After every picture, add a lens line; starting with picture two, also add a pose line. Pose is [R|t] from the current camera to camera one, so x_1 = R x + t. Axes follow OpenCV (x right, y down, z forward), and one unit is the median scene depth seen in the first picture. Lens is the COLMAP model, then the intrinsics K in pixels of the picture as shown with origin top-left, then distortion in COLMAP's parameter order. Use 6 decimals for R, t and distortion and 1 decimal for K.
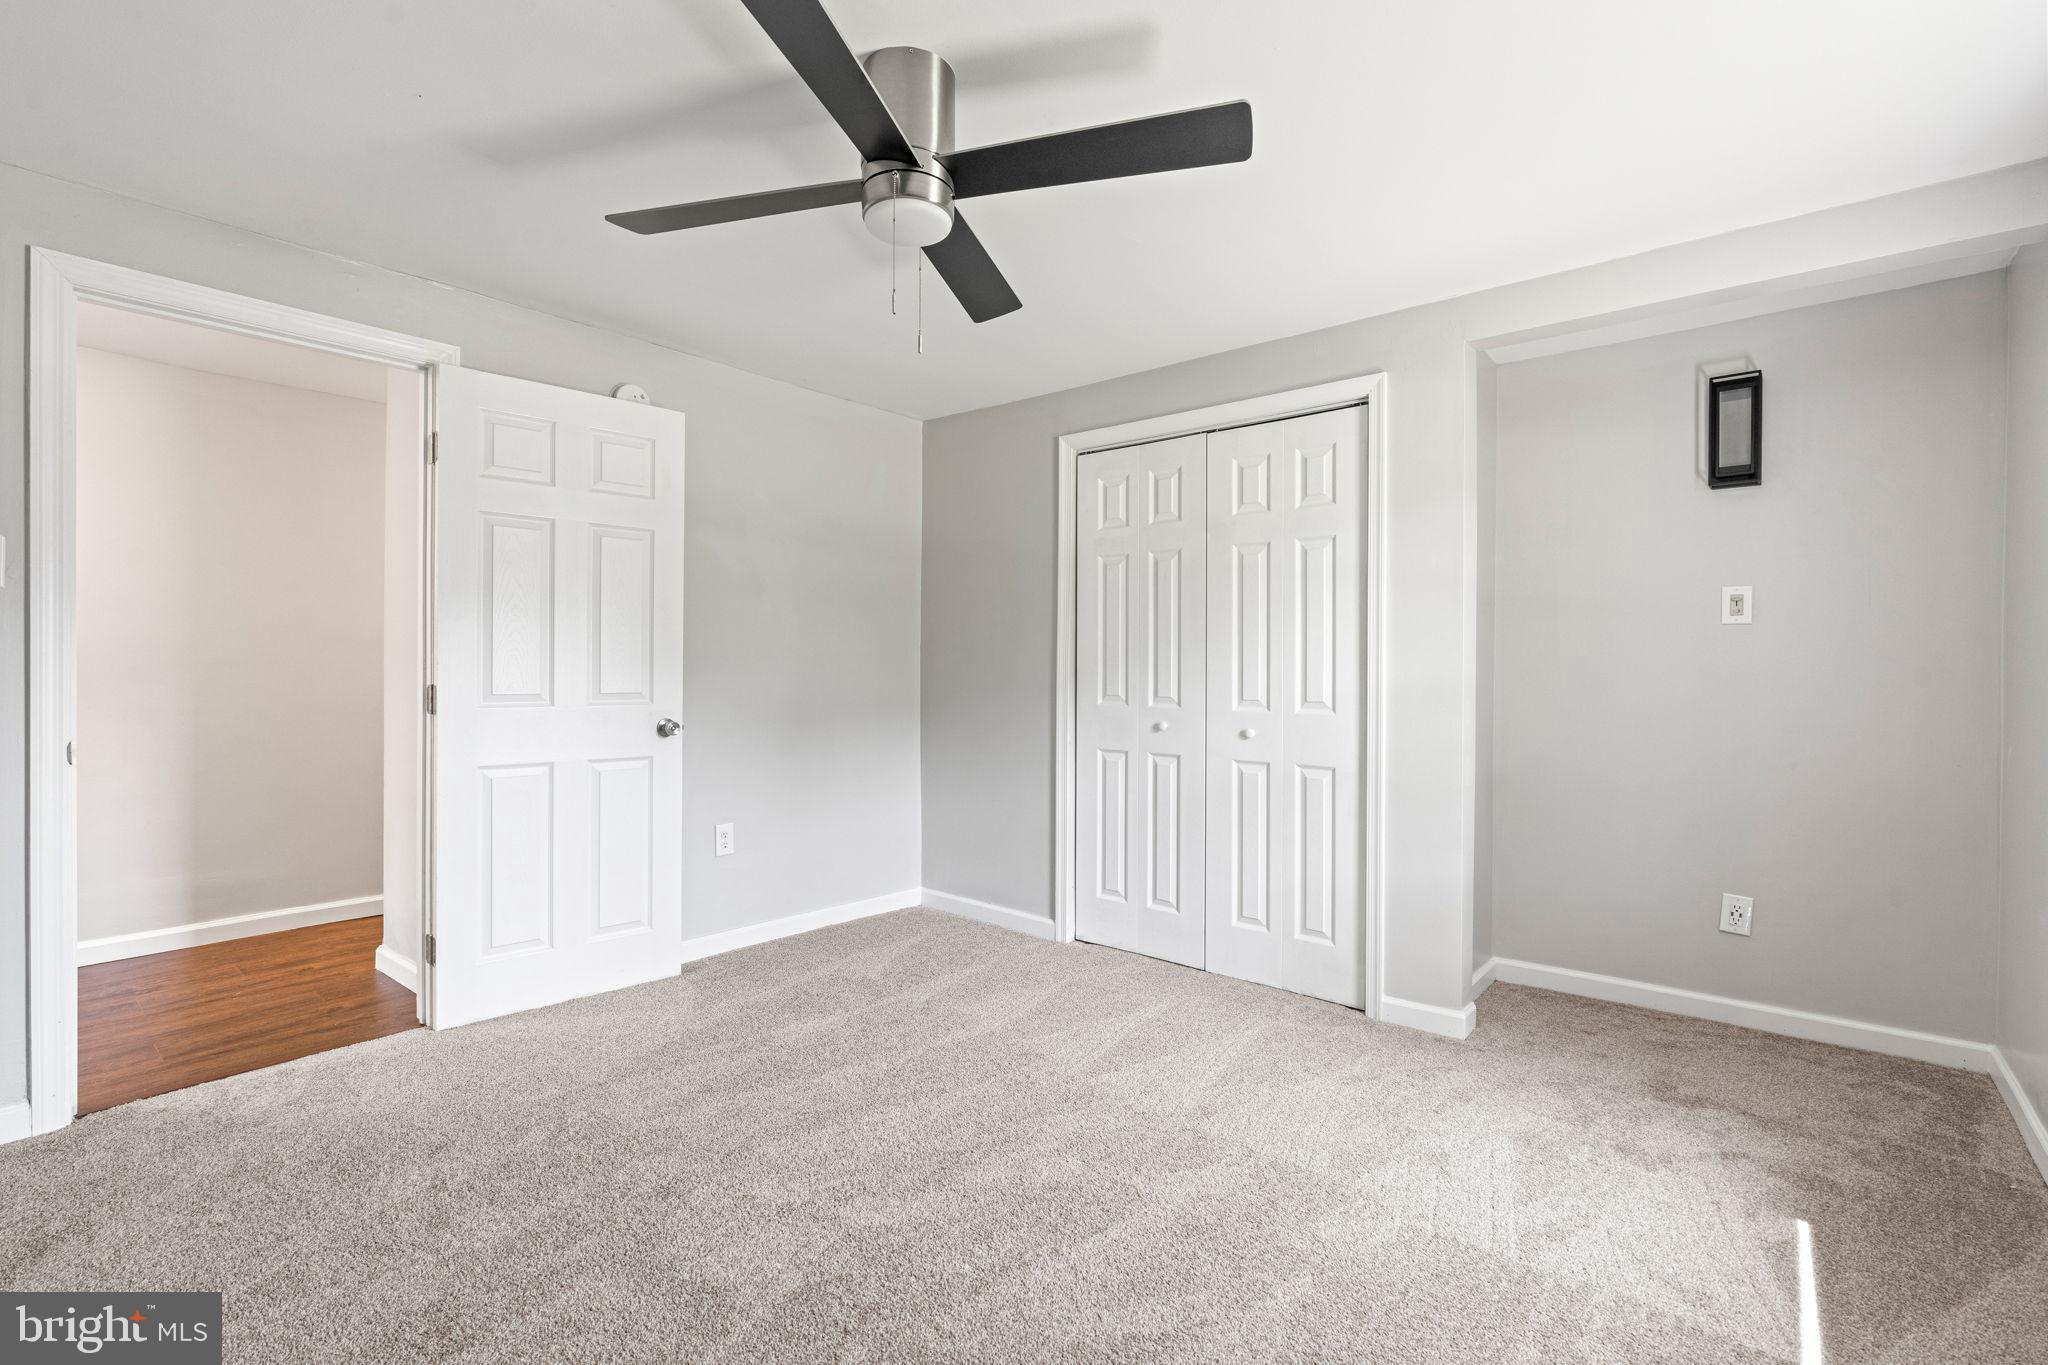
lens RADIAL K [[916.4, 0, 1024.7], [0, 916.4, 681.2], [0, 0, 1]] dist [-0.007681, 0.002800]
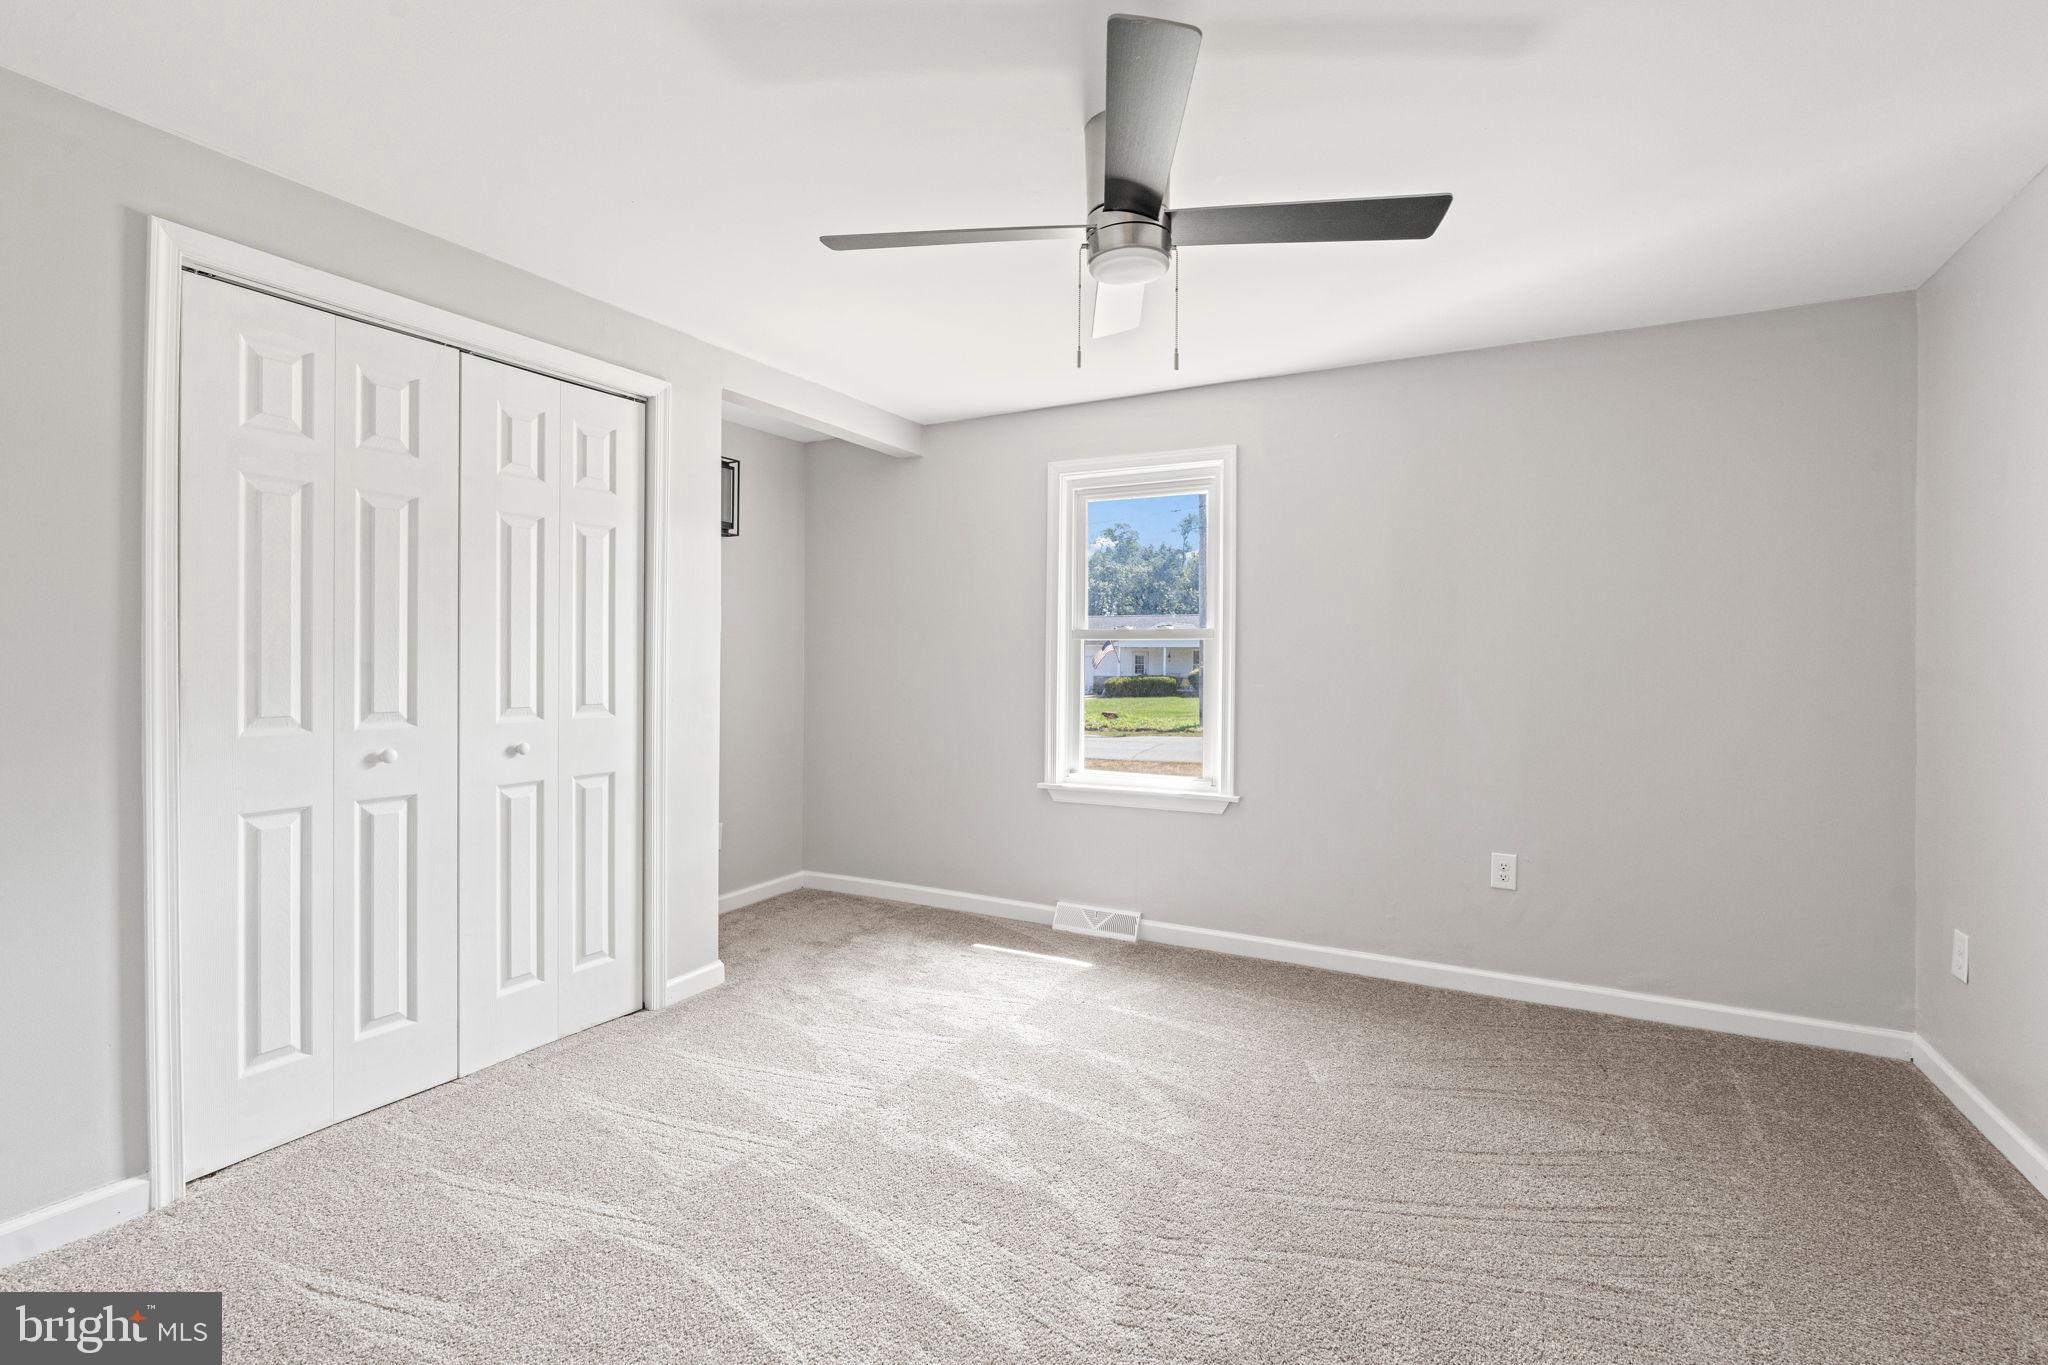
lens RADIAL K [[916.4, 0, 1025.4], [0, 916.4, 662.8], [0, 0, 1]] dist [-0.007681, 0.002800]
pose [[-0.190326, -0.010576, 0.981664, -0.686987], [0.007813, 0.999894, 0.012287, -0.027356], [-0.981690, 0.010008, -0.190224, 0.776063]]
